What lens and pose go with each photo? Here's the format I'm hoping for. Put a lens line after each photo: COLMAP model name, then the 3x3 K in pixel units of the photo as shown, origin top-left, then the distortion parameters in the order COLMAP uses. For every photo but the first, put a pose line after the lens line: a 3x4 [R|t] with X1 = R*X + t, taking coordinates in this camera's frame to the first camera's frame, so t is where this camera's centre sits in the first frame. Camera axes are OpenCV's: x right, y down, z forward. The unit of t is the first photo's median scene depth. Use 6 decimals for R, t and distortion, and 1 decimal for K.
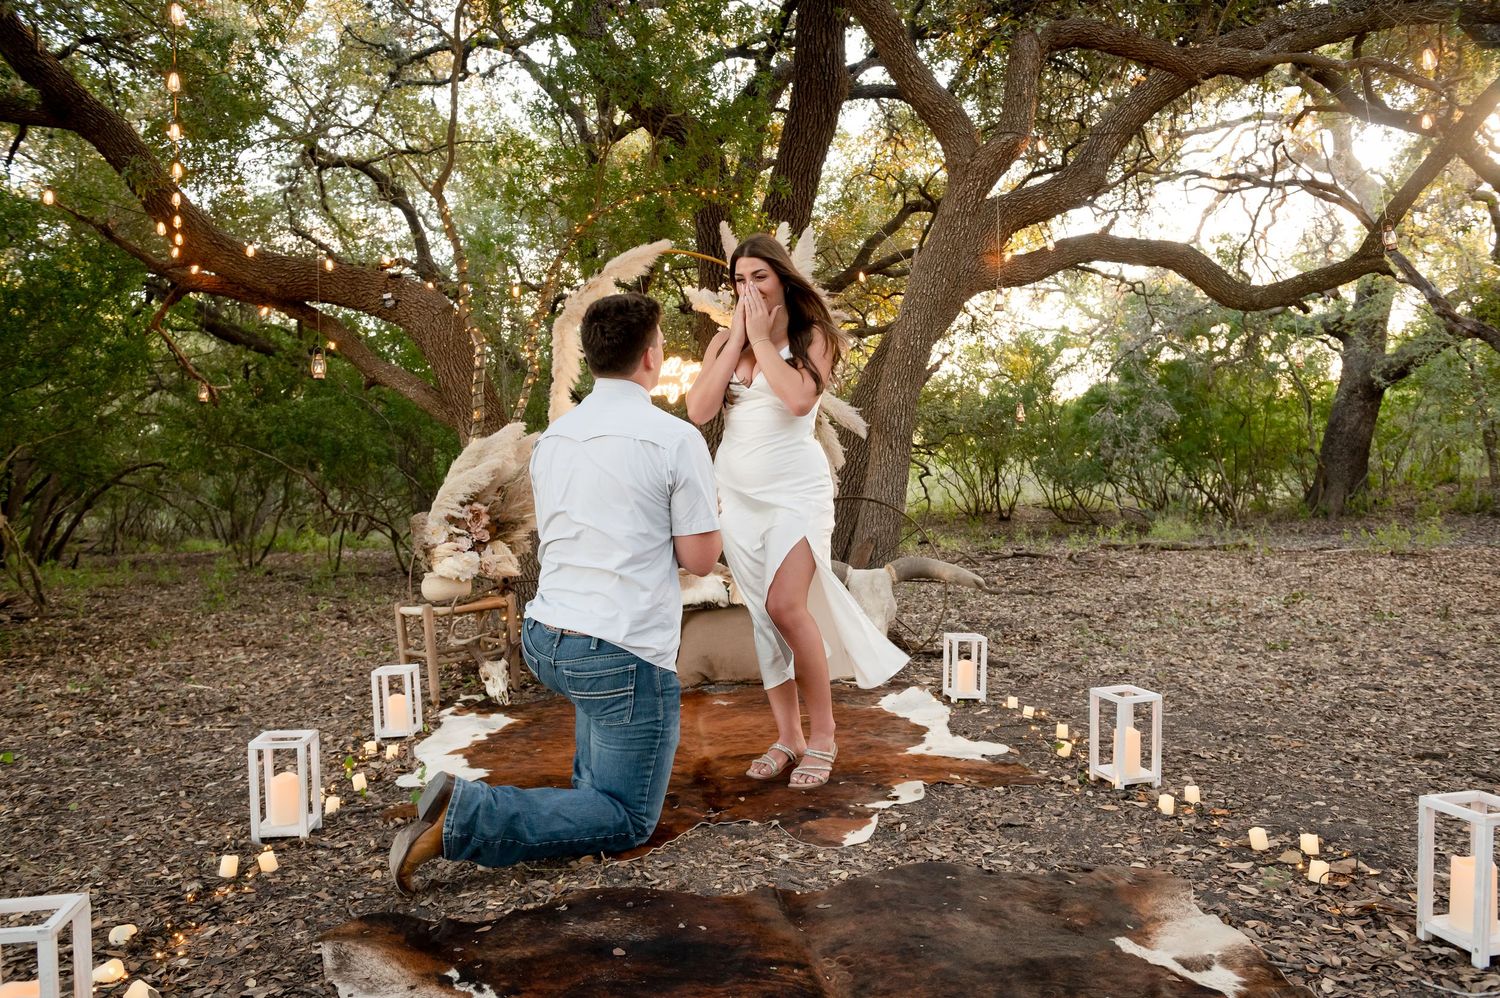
lens RADIAL K [[1046.8, 0, 753.7], [0, 1046.8, 512.8], [0, 0, 1]] dist [-0.012213, -0.001618]
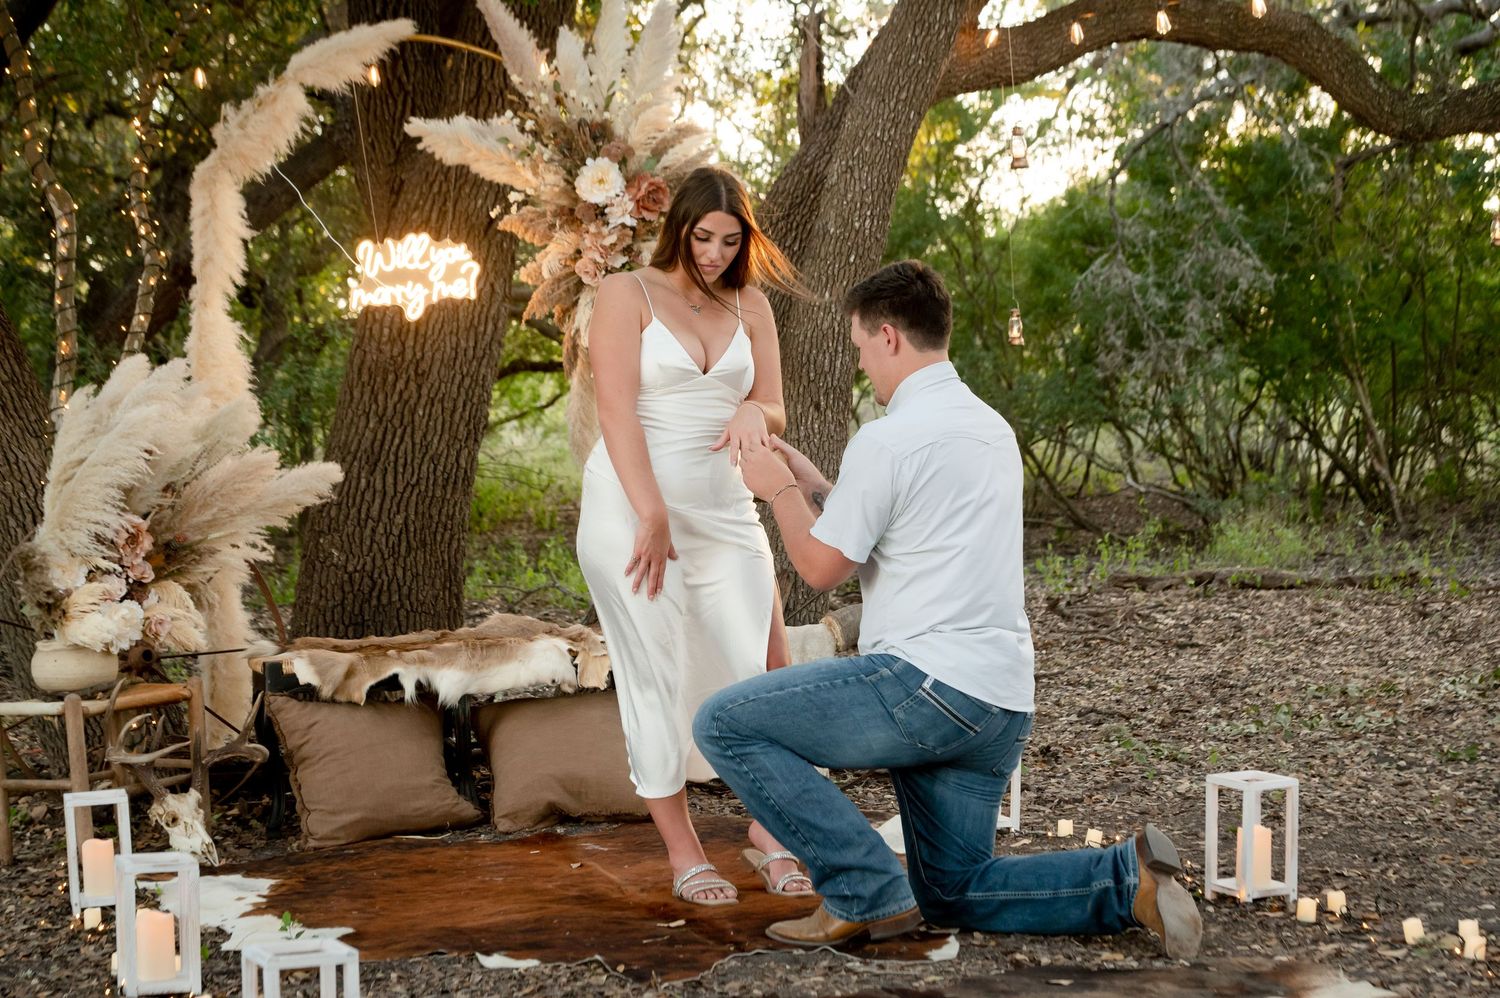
lens RADIAL K [[3121.6, 0, 750.0], [0, 3121.6, 499.0], [0, 0, 1]] dist [-0.037278, -0.286572]
pose [[0.974121, -0.002333, 0.226017, -0.212200], [0.001389, 0.999990, 0.004335, -0.016062], [-0.226025, -0.003909, 0.974114, -0.464651]]
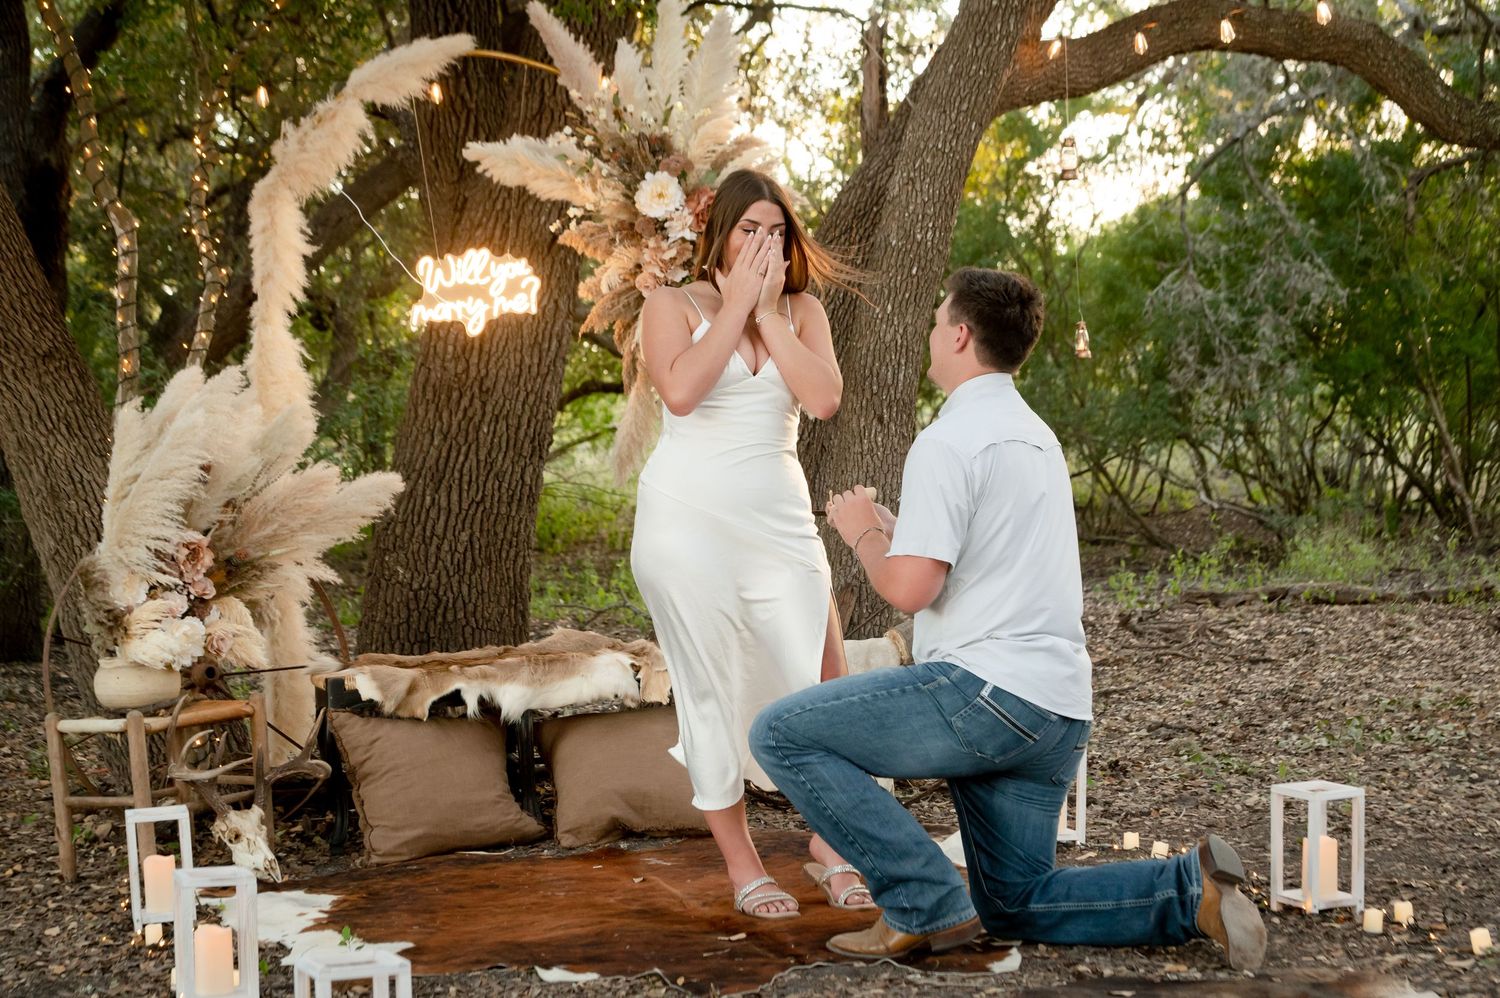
lens RADIAL K [[3121.6, 0, 750.0], [0, 3121.6, 499.0], [0, 0, 1]] dist [-0.037278, -0.286572]
pose [[0.979396, -0.007340, 0.201817, -0.205791], [0.008148, 0.999962, -0.003174, -0.012427], [-0.201786, 0.004753, 0.979418, -0.461723]]
